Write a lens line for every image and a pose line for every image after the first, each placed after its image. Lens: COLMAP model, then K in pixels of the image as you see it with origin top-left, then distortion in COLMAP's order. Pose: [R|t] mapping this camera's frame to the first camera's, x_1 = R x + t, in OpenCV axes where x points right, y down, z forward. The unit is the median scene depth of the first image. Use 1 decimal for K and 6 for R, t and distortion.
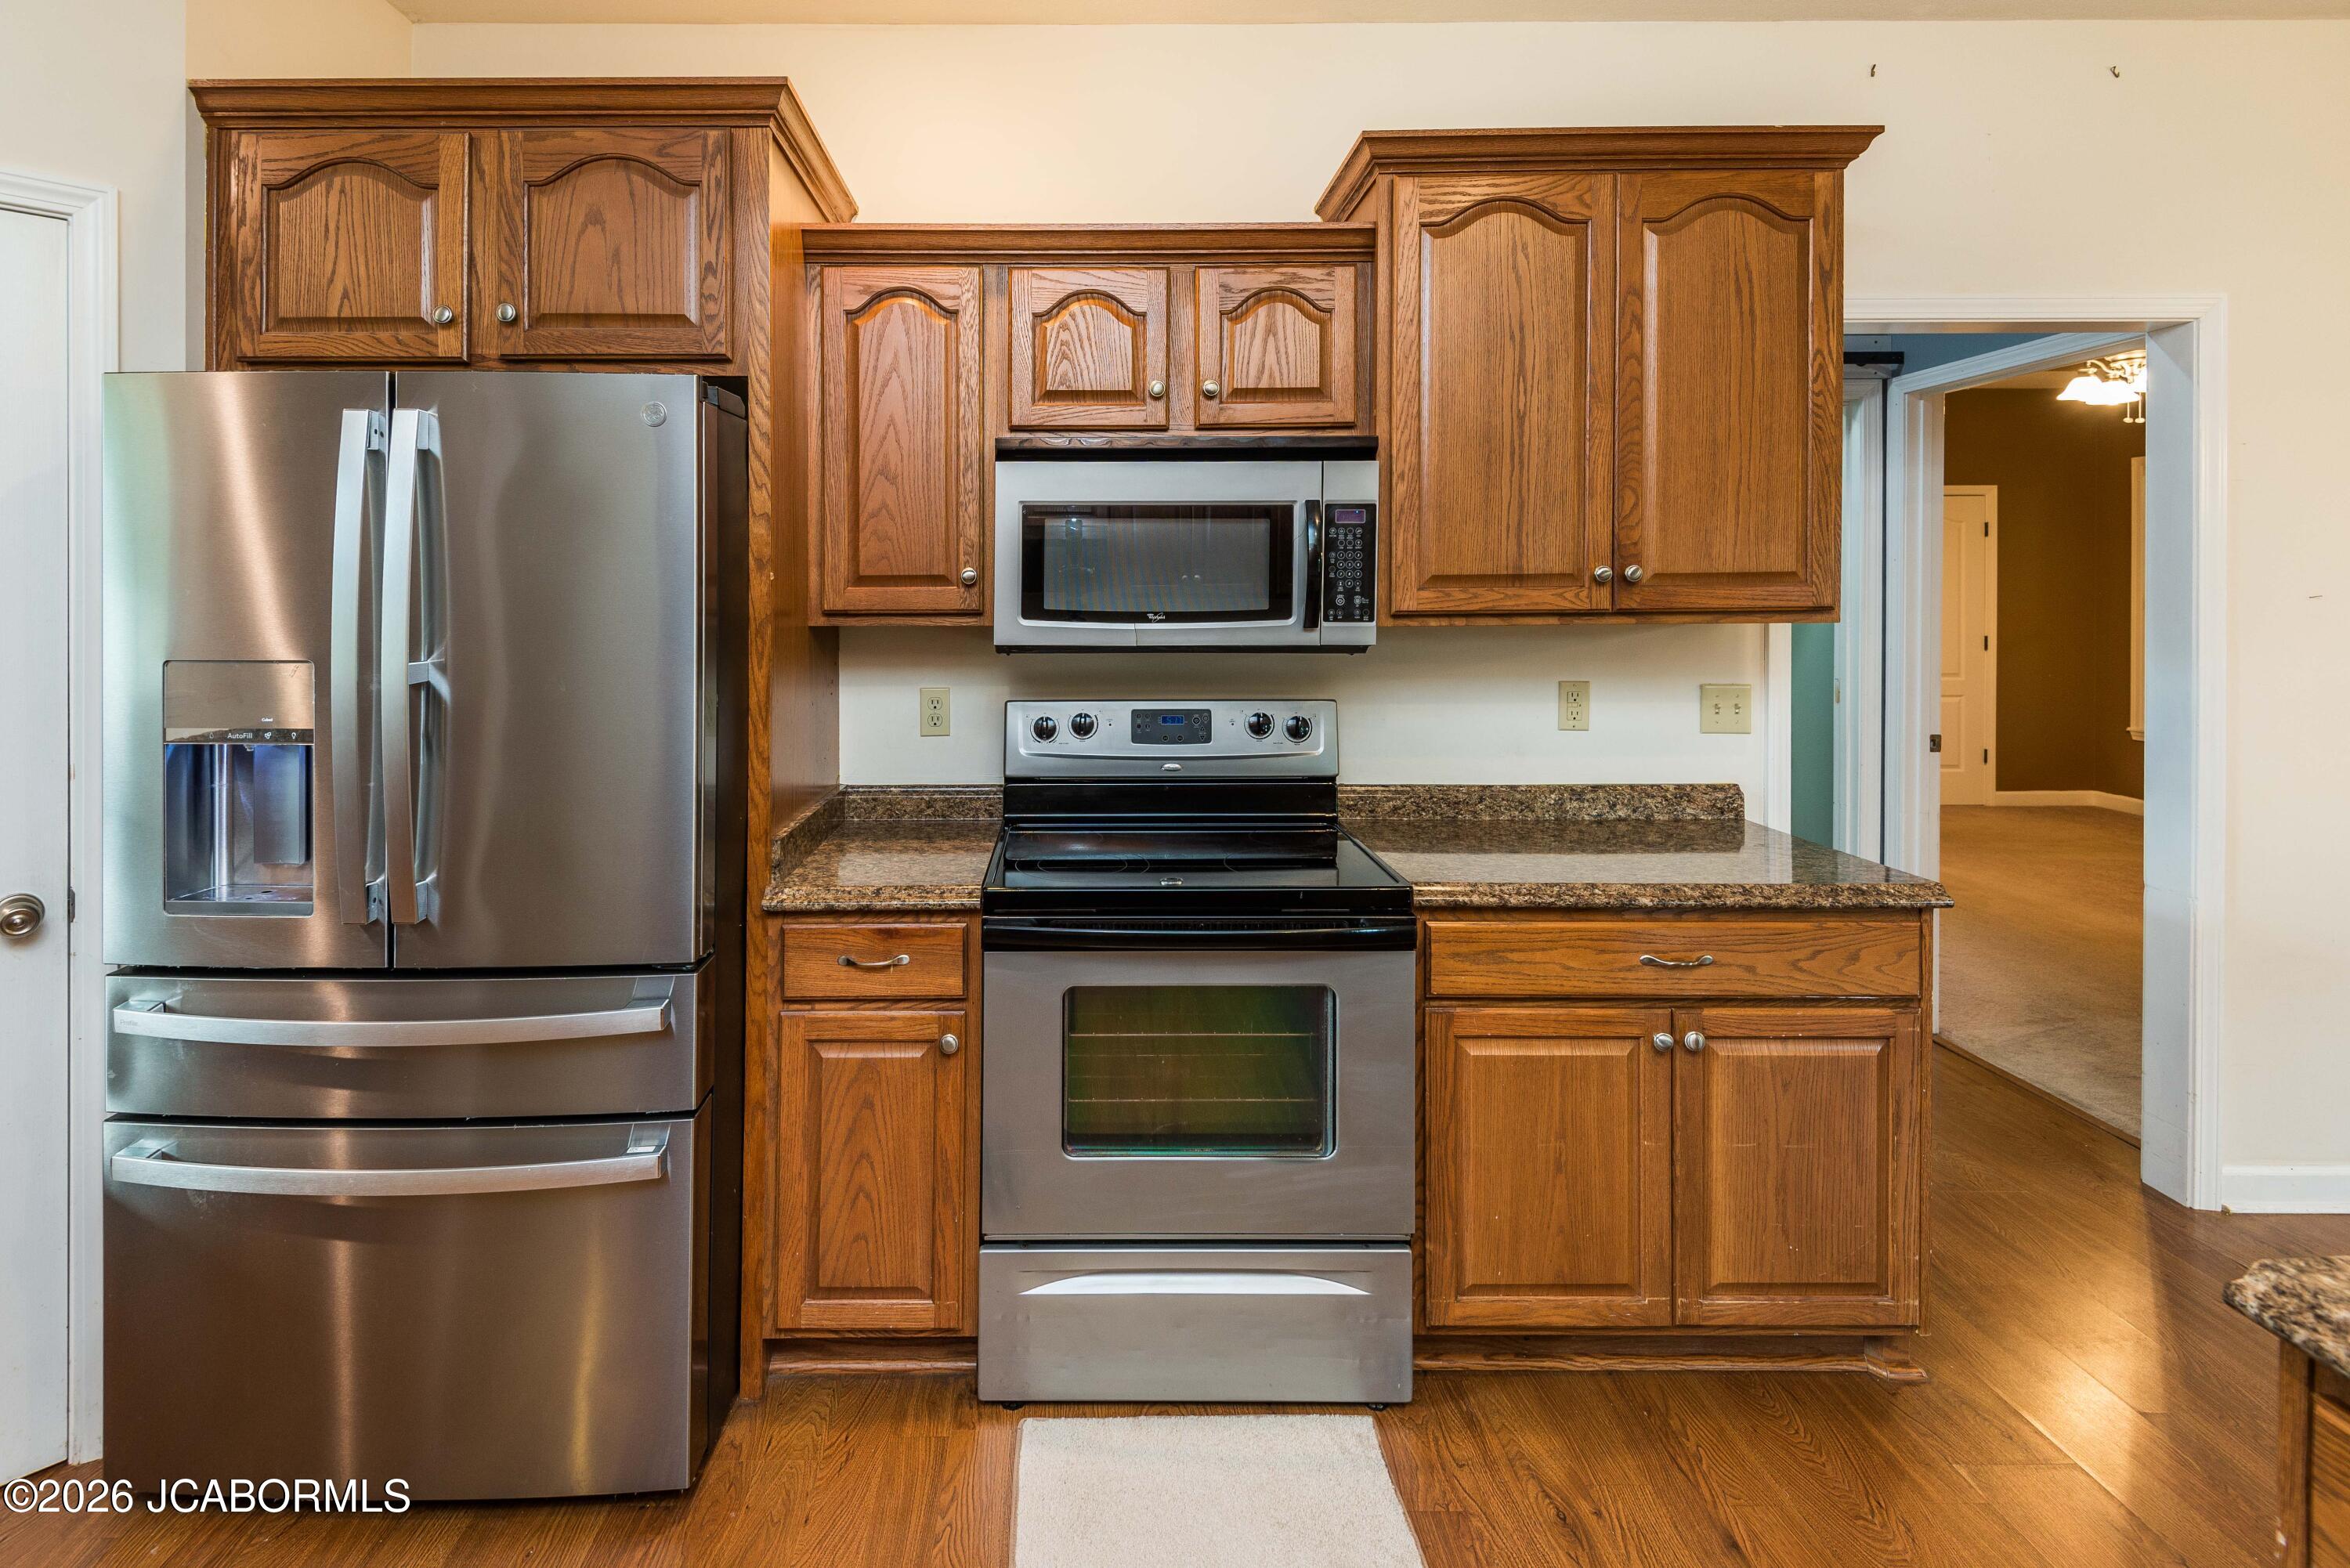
lens RADIAL K [[1115.5, 0, 1070.1], [0, 1115.5, 597.0], [0, 0, 1]] dist [0.014128, -0.006906]
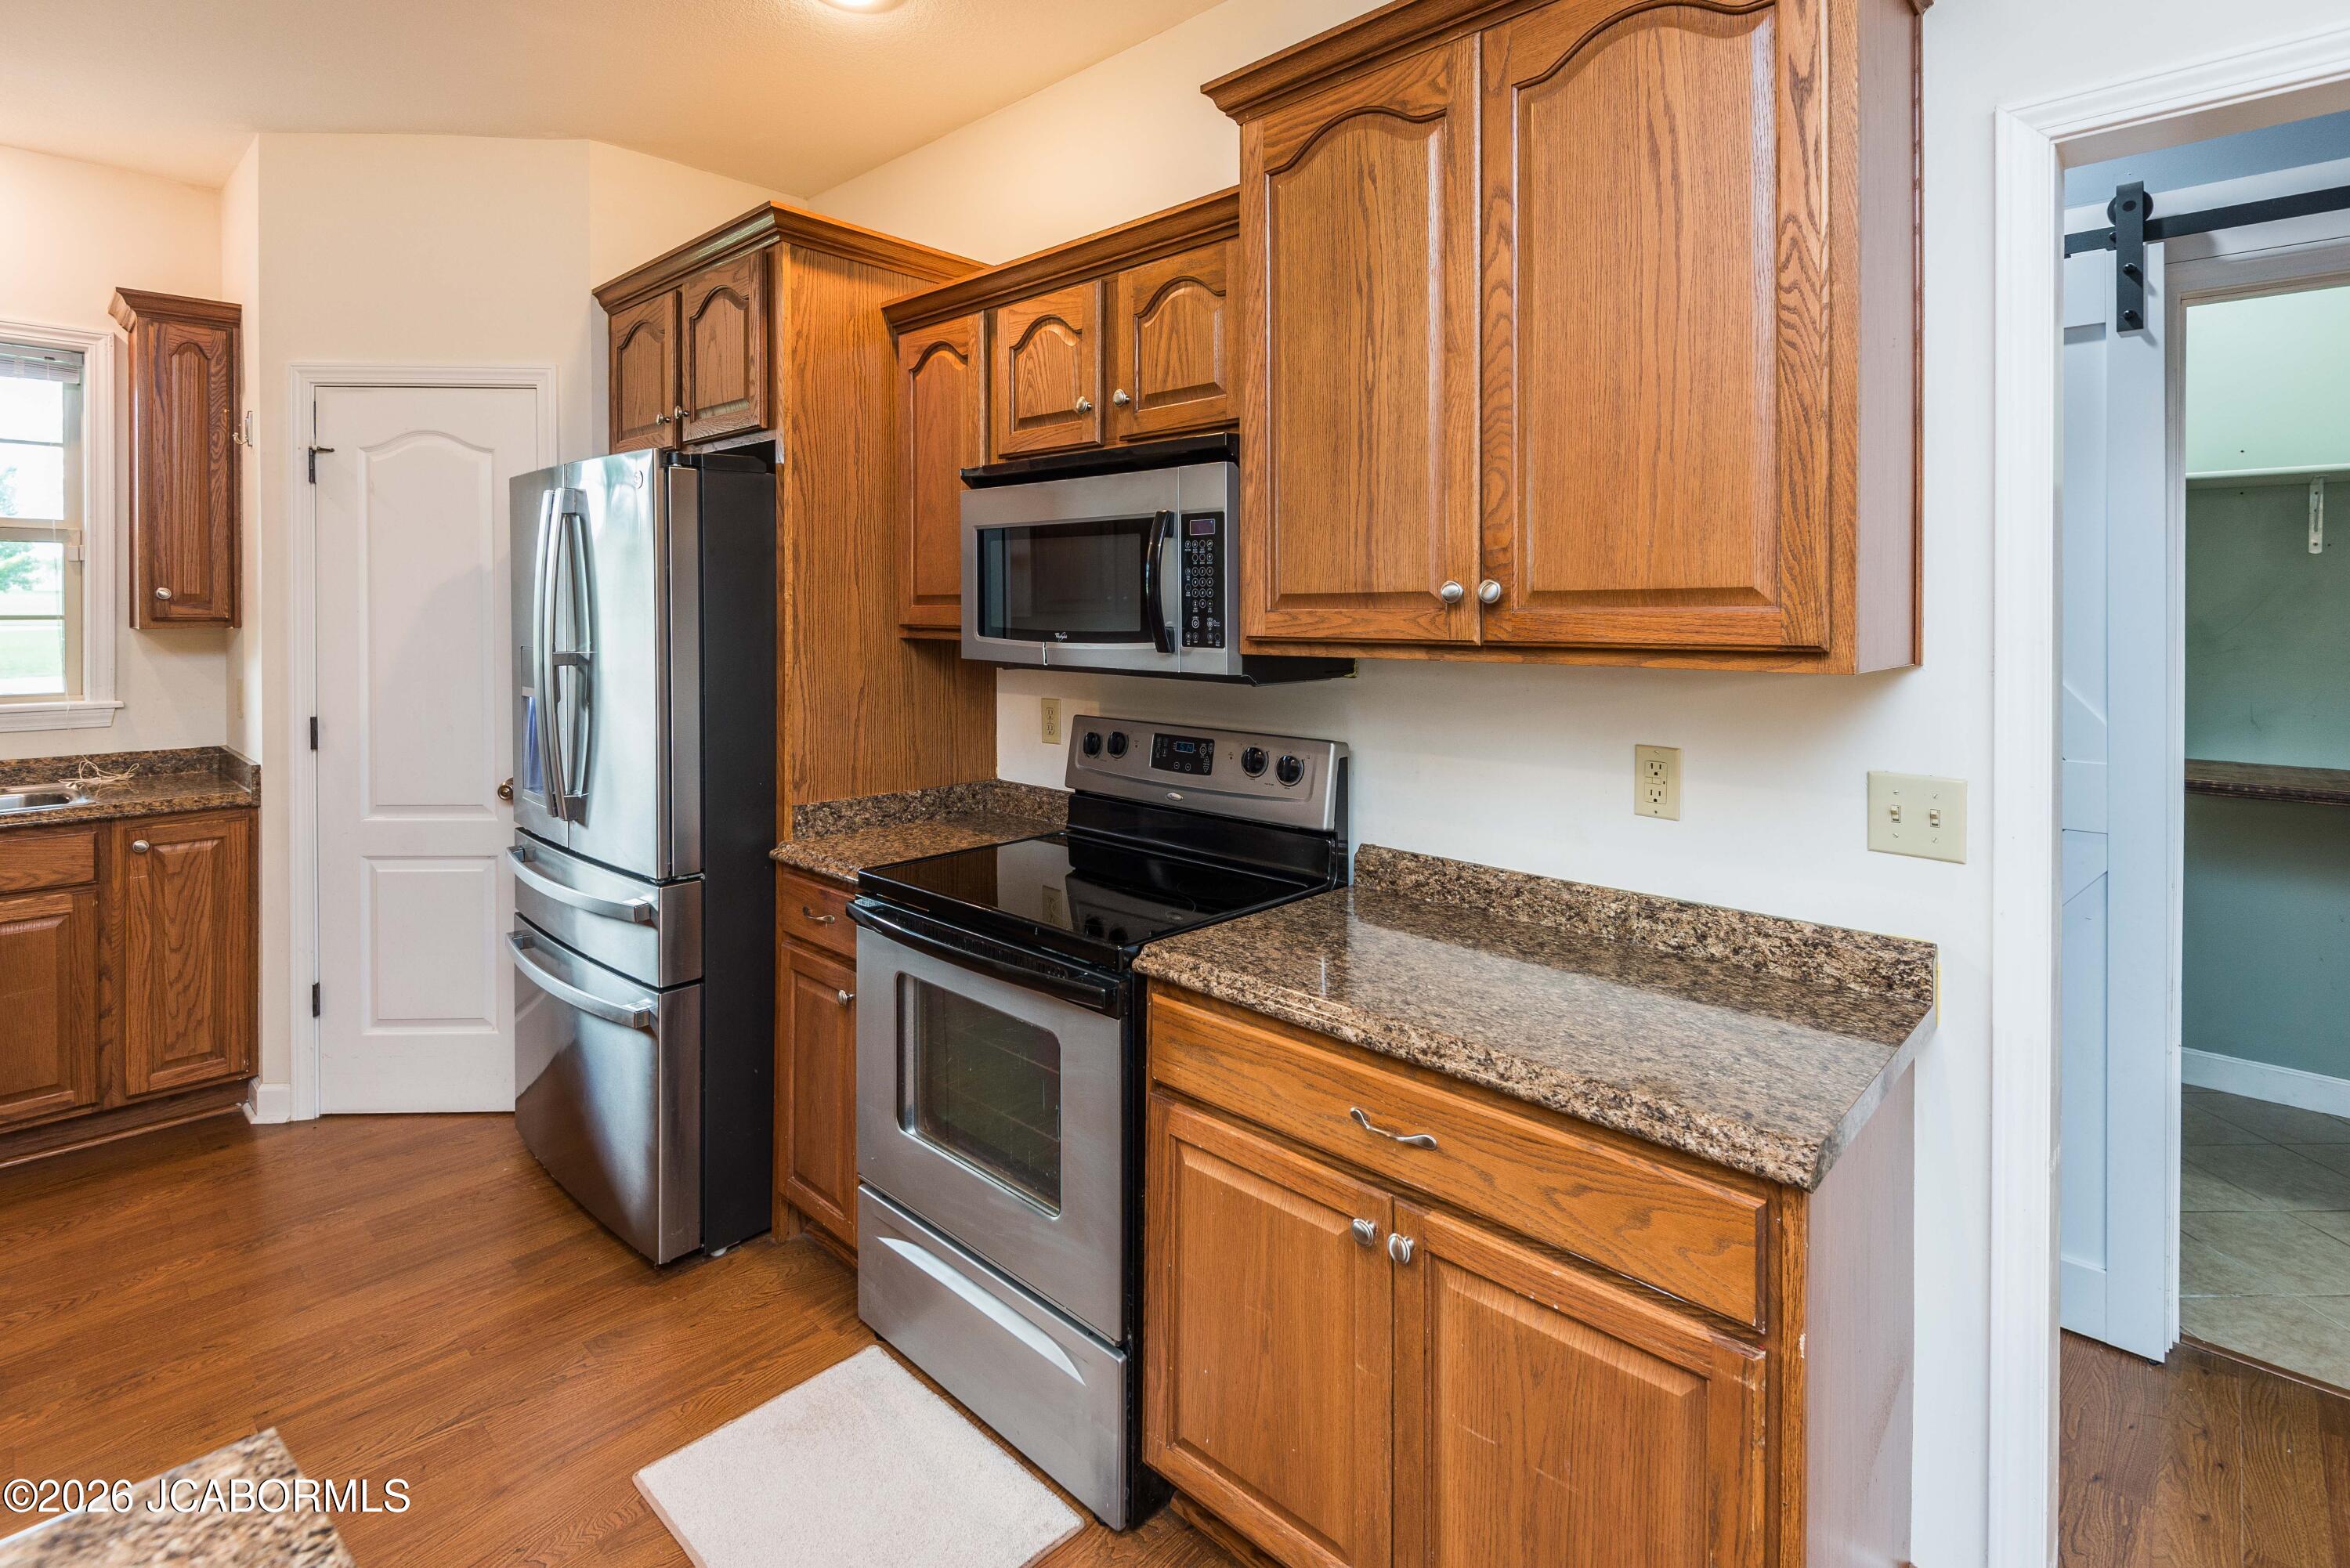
lens RADIAL K [[1115.5, 0, 1132.5], [0, 1115.5, 614.4], [0, 0, 1]] dist [0.014128, -0.006906]
pose [[0.726780, 0.010670, -0.686788, 0.817022], [-0.011309, 0.999930, 0.003568, -0.006136], [0.686778, 0.005174, 0.726849, 0.325239]]
